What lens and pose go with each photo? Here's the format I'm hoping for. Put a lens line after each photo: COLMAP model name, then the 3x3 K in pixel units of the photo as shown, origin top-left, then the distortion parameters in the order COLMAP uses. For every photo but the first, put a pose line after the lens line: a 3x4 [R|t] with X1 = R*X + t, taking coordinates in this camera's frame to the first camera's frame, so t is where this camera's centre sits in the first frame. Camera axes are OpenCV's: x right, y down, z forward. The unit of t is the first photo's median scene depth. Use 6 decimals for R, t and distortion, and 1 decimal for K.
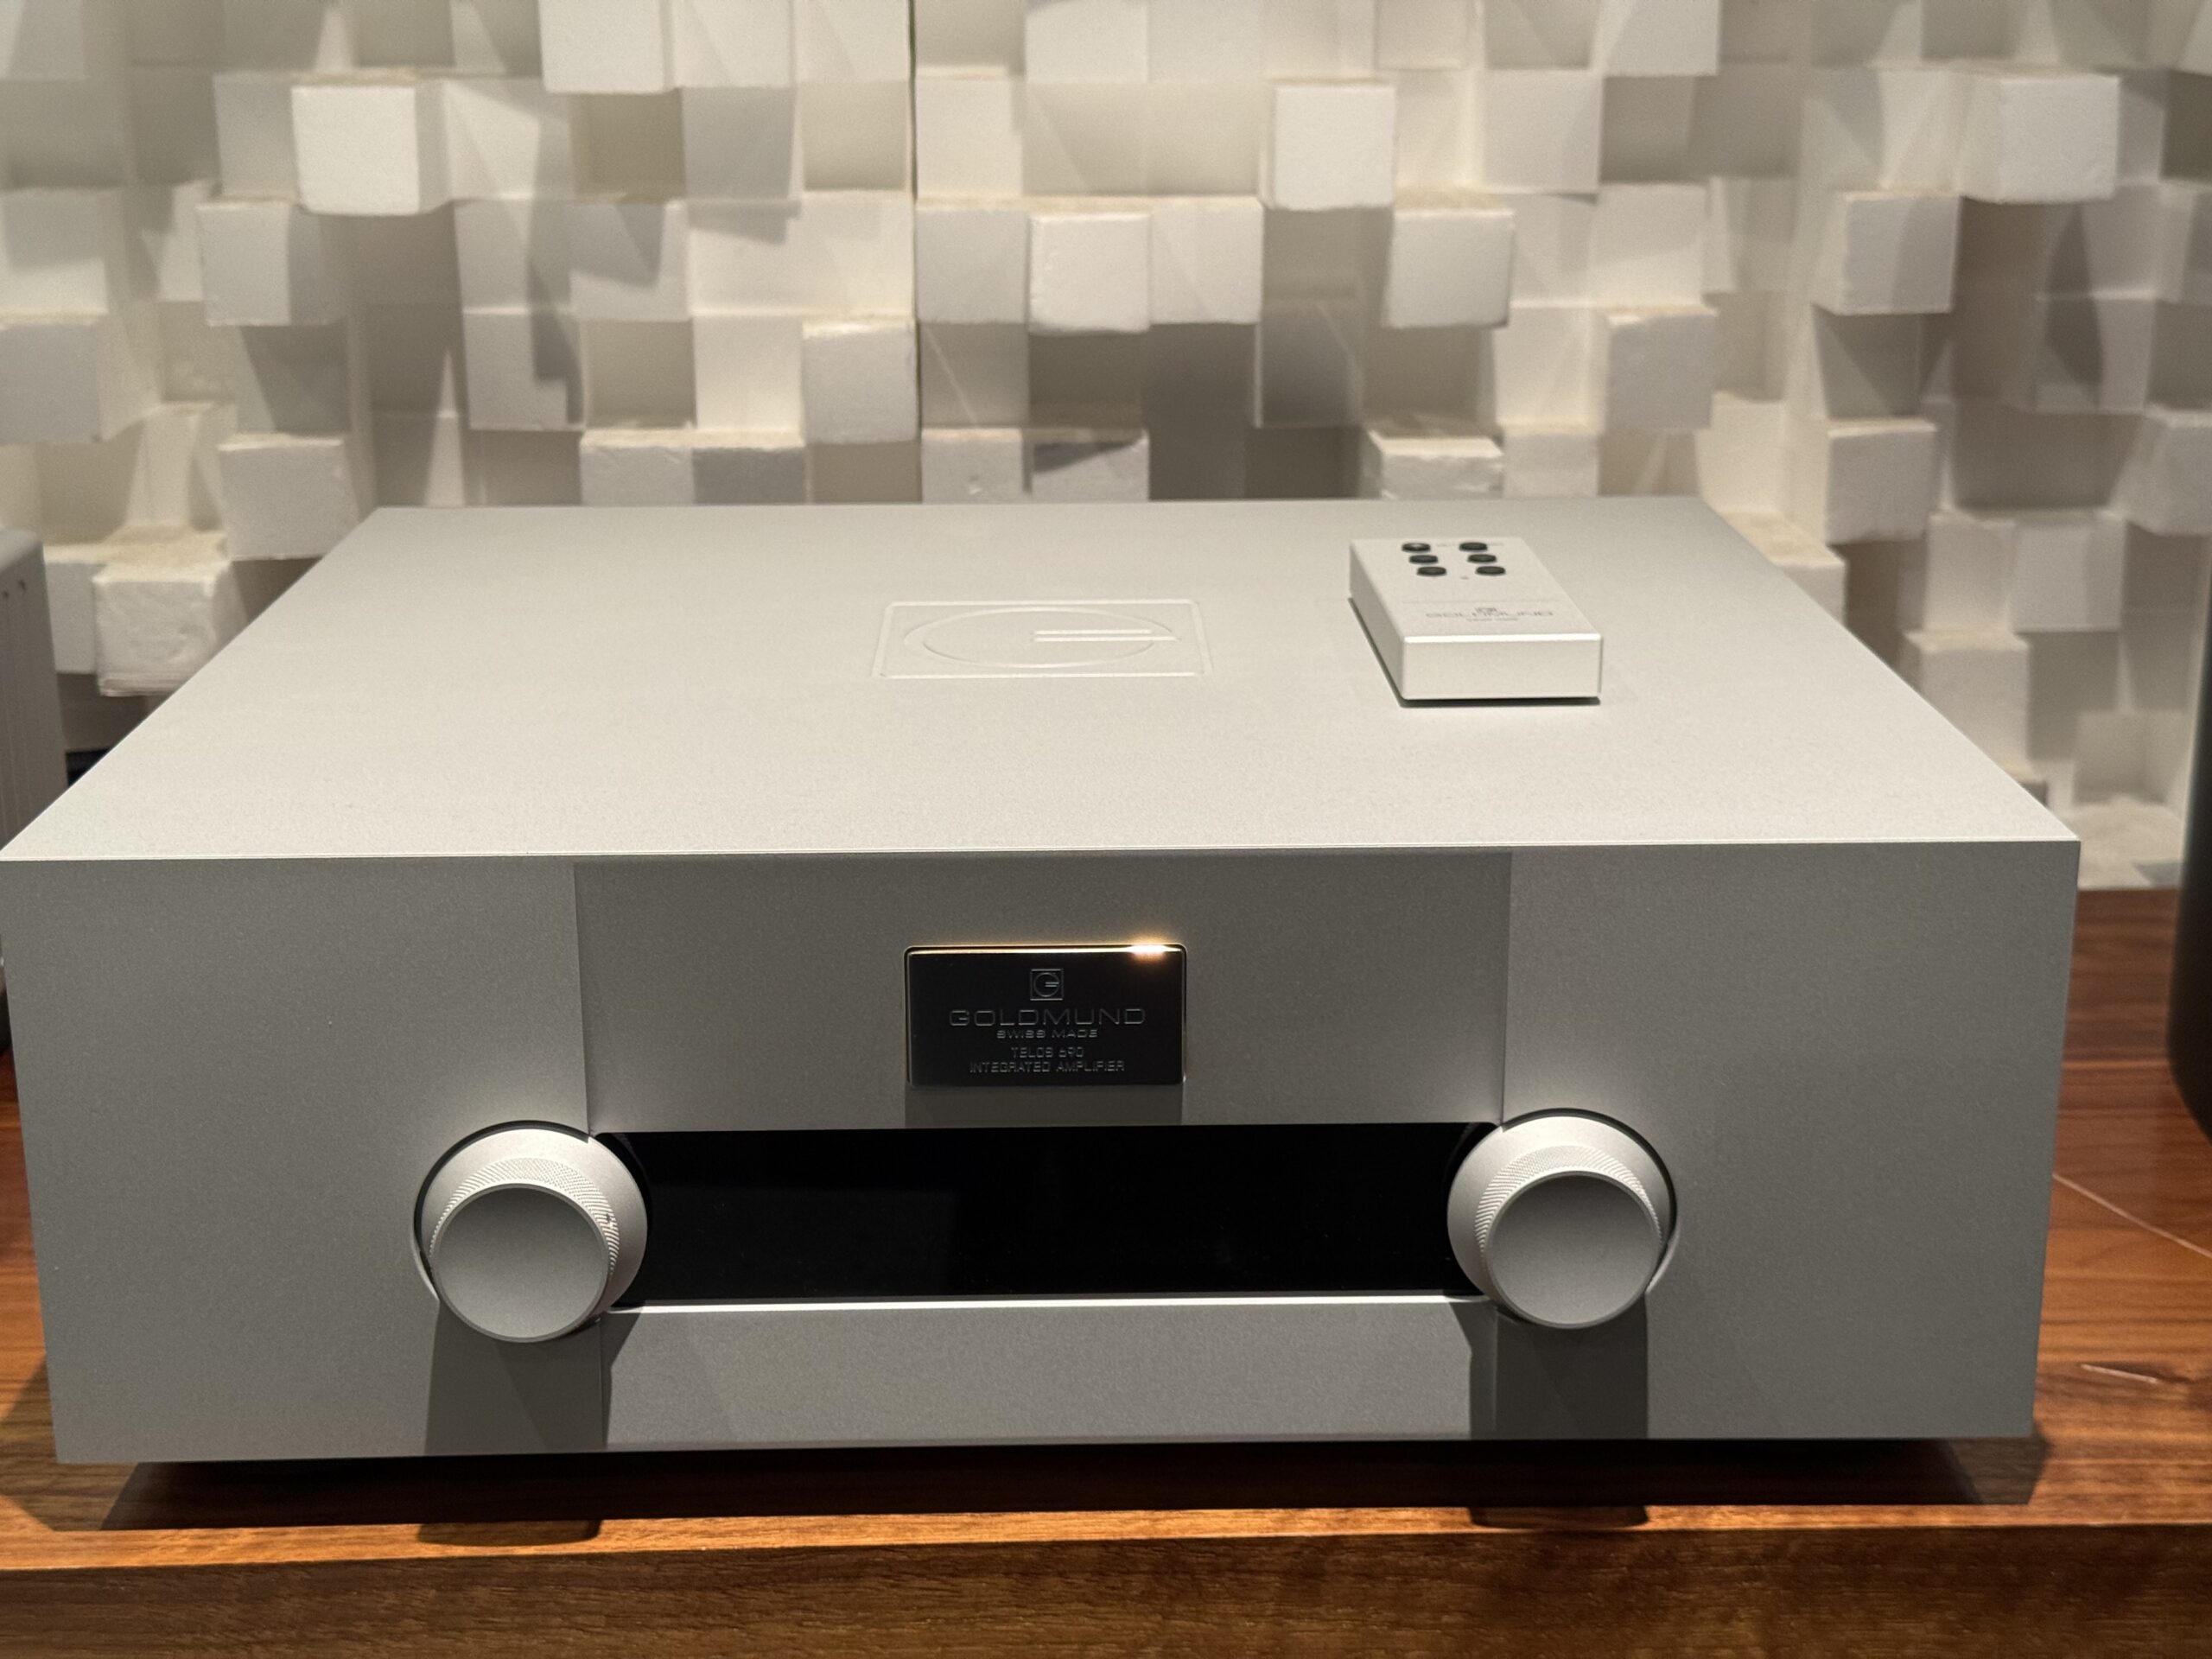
lens RADIAL K [[3113.5, 0, 1094.3], [0, 3113.5, 823.9], [0, 0, 1]] dist [0.081538, 0.000000]
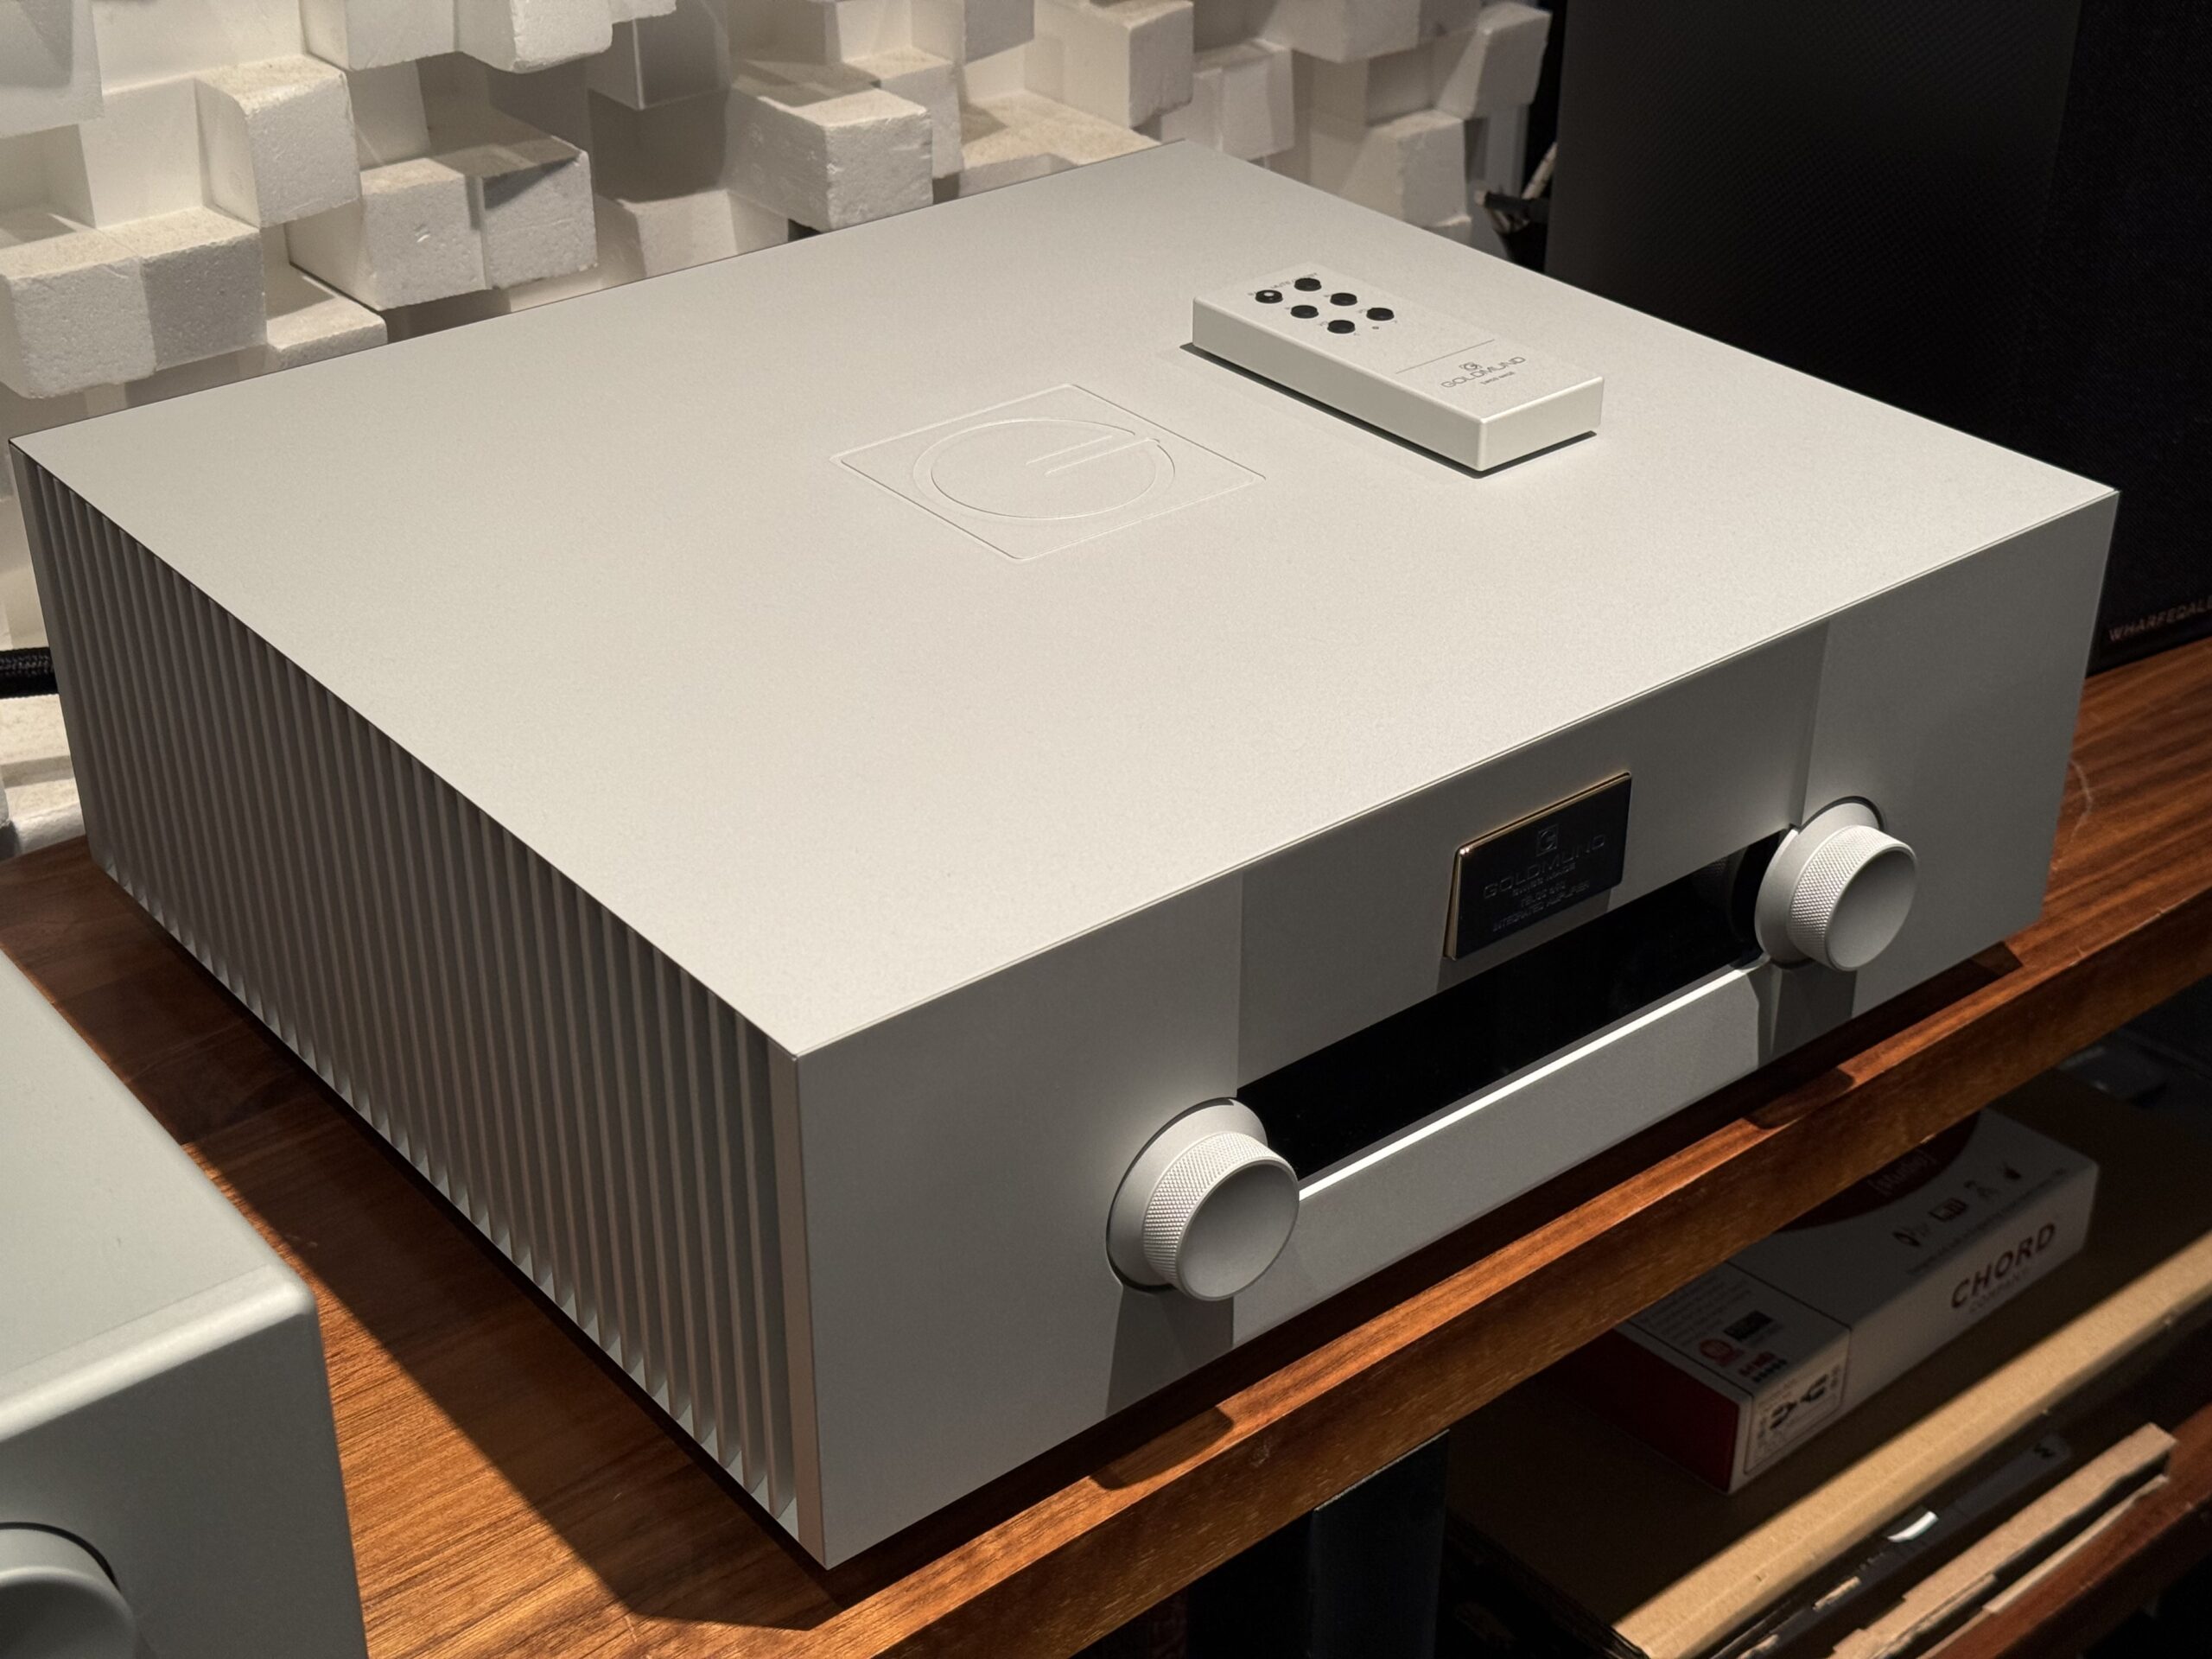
lens RADIAL K [[3113.5, 0, 1109.8], [0, 3113.5, 814.9], [0, 0, 1]] dist [0.081538, 0.000000]
pose [[0.792187, -0.302585, 0.529984, -0.650720], [0.169536, 0.943360, 0.285183, -0.270778], [-0.586257, -0.136067, 0.798616, 0.158628]]
